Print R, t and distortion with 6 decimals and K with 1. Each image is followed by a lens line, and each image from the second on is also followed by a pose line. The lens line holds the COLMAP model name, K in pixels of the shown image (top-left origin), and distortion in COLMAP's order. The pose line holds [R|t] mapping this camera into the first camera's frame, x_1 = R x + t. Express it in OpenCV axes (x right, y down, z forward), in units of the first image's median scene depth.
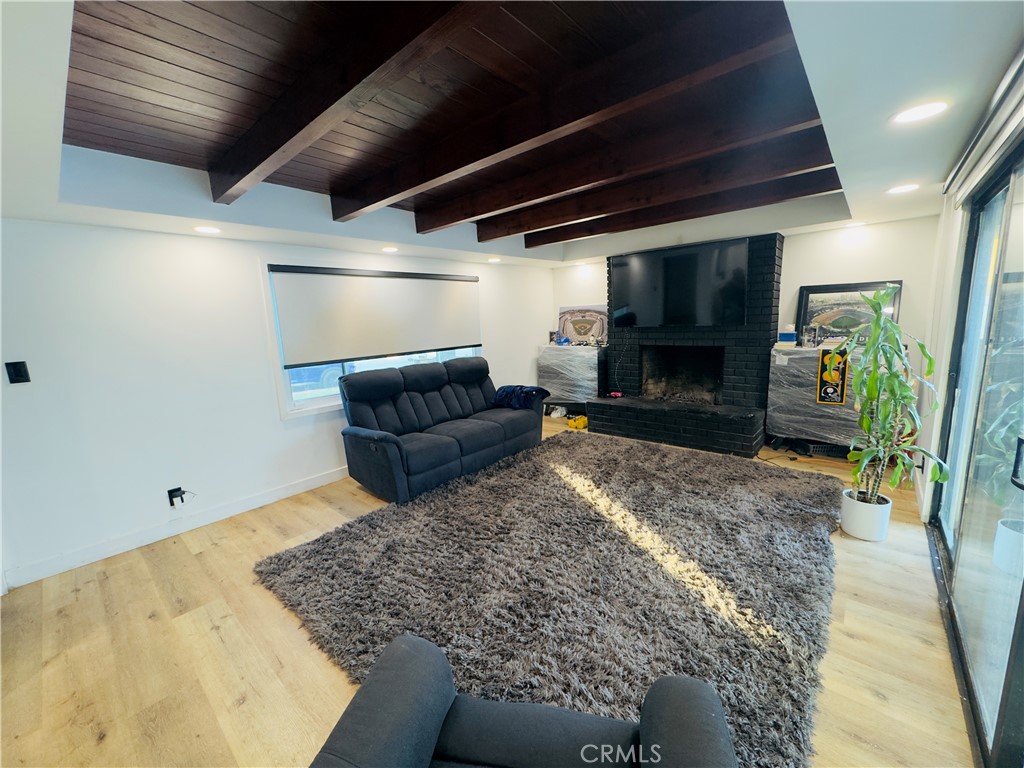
lens RADIAL K [[411.3, 0, 511.1], [0, 411.3, 385.7], [0, 0, 1]] dist [-0.001814, 0.000086]
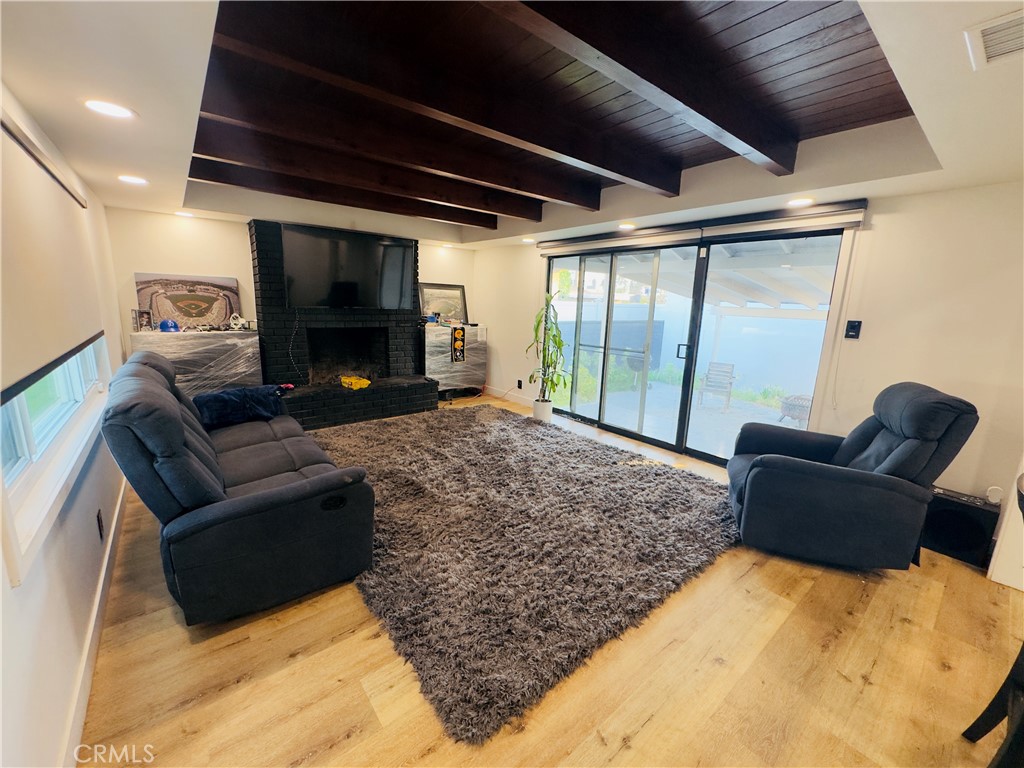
lens RADIAL K [[411.3, 0, 511.1], [0, 411.3, 385.7], [0, 0, 1]] dist [-0.001814, 0.000086]
pose [[0.164965, -0.149166, 0.974954, -0.643794], [0.123862, 0.983805, 0.129563, -0.042674], [-0.978491, 0.099386, 0.180770, 0.492619]]
